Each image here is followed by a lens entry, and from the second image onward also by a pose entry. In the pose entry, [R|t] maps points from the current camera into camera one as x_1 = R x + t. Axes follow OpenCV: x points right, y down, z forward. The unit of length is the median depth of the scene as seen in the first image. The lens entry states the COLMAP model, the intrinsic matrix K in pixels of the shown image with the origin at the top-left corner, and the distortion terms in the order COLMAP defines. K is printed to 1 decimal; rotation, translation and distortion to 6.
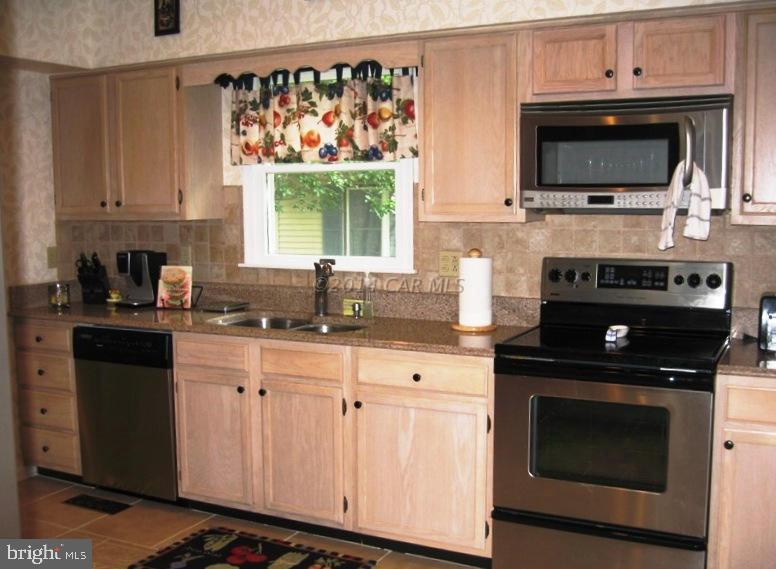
lens RADIAL K [[889.9, 0, 388.0], [0, 889.9, 284.5], [0, 0, 1]] dist [-0.090072, 0.022538]
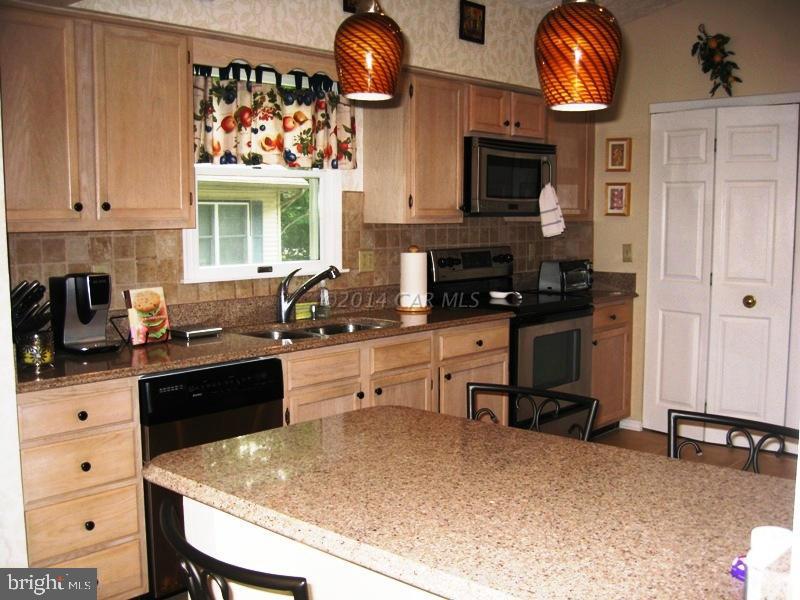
lens RADIAL K [[849.8, 0, 400.0], [0, 849.8, 300.0], [0, 0, 1]] dist [-0.121259, 0.003921]
pose [[0.255622, -0.090216, 0.962558, -0.962164], [0.096330, 0.993059, 0.067493, -0.042215], [-0.961966, 0.075470, 0.262538, 0.643224]]
